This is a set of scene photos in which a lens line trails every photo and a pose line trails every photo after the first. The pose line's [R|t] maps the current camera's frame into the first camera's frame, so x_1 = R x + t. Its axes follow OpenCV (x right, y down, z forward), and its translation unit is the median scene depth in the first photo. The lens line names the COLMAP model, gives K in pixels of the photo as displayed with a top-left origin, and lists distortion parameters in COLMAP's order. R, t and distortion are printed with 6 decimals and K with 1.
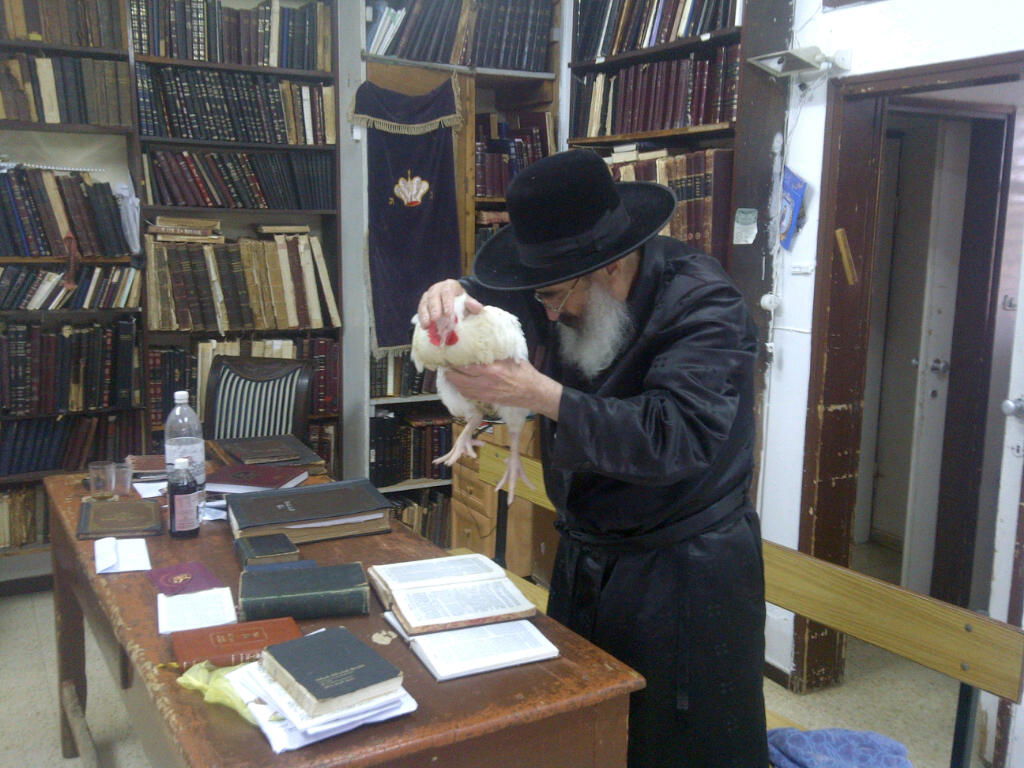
lens RADIAL K [[993.9, 0, 512.6], [0, 993.9, 383.1], [0, 0, 1]] dist [0.000597, 0.000000]
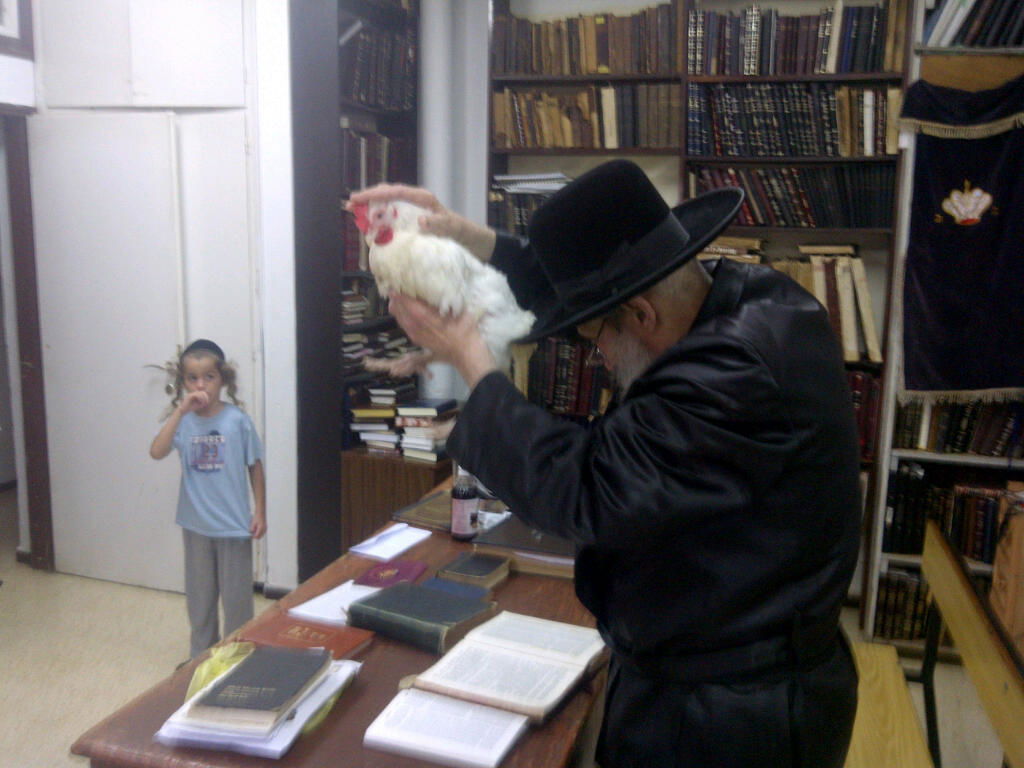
lens RADIAL K [[993.9, 0, 512.8], [0, 993.9, 382.9], [0, 0, 1]] dist [0.000597, 0.000000]
pose [[0.694852, 0.114688, -0.709949, 0.242185], [-0.129622, 0.991007, 0.033225, -0.027740], [0.707375, 0.068939, 0.703469, 0.168981]]
